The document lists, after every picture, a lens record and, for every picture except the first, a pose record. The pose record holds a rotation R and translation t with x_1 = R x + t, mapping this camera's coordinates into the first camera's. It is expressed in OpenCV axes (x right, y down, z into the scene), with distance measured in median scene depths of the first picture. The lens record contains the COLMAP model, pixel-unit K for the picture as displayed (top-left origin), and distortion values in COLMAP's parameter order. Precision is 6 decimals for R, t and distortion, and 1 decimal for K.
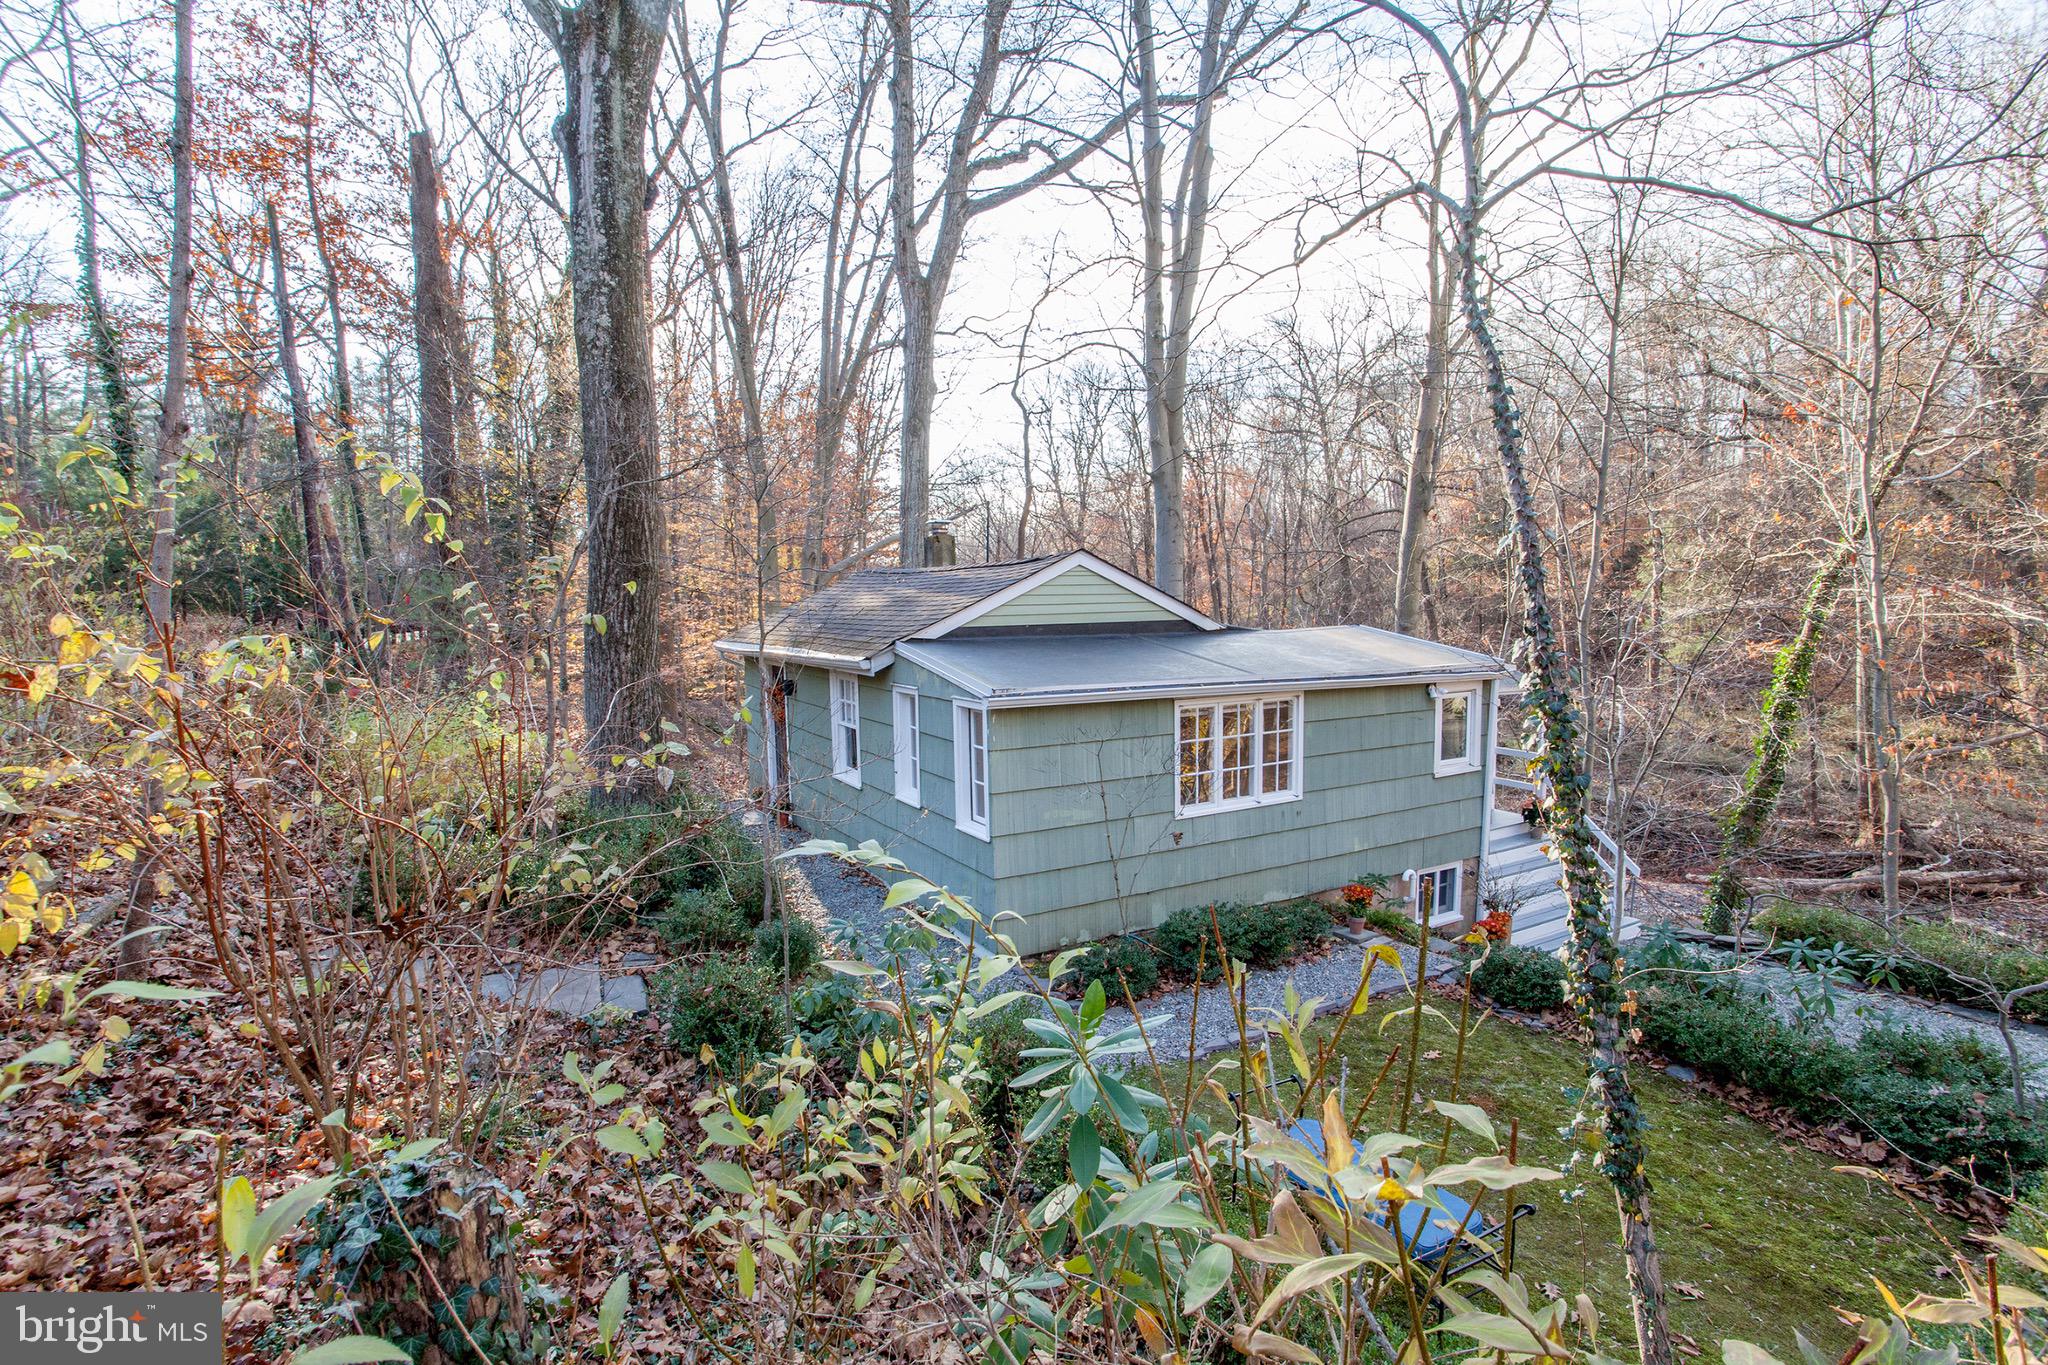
lens RADIAL K [[997.6, 0, 1024.7], [0, 997.6, 681.3], [0, 0, 1]] dist [-0.072047, 0.027408]
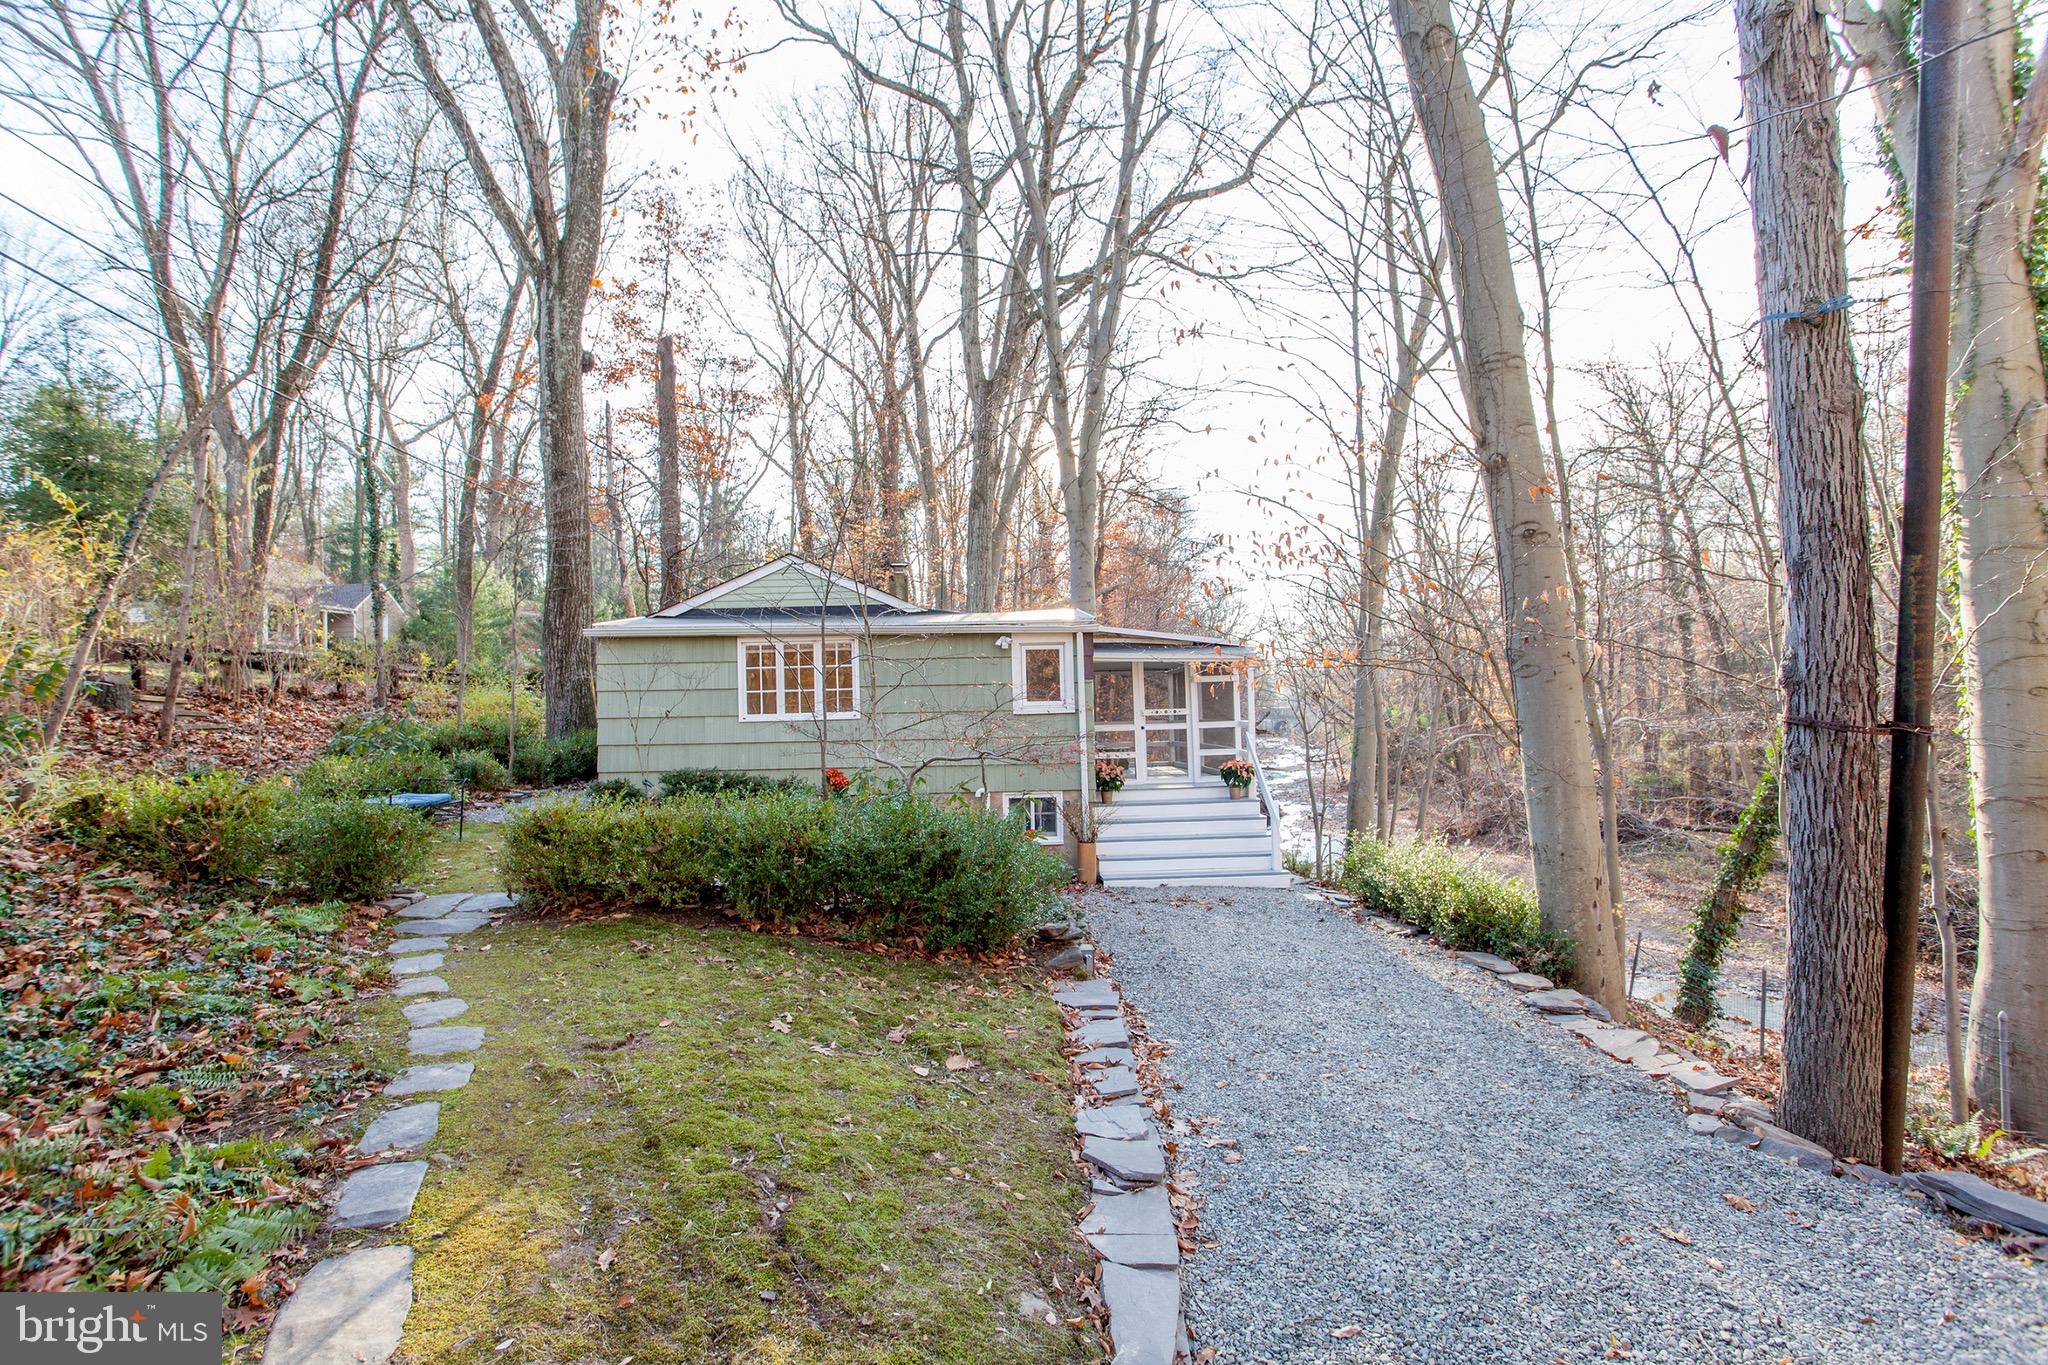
lens RADIAL K [[997.6, 0, 1022.6], [0, 997.6, 680.3], [0, 0, 1]] dist [-0.072047, 0.027408]
pose [[0.890862, -0.026250, -0.453514, 1.063488], [-0.026058, 0.993733, -0.108705, 0.205573], [0.453525, 0.108658, 0.884595, -0.071892]]
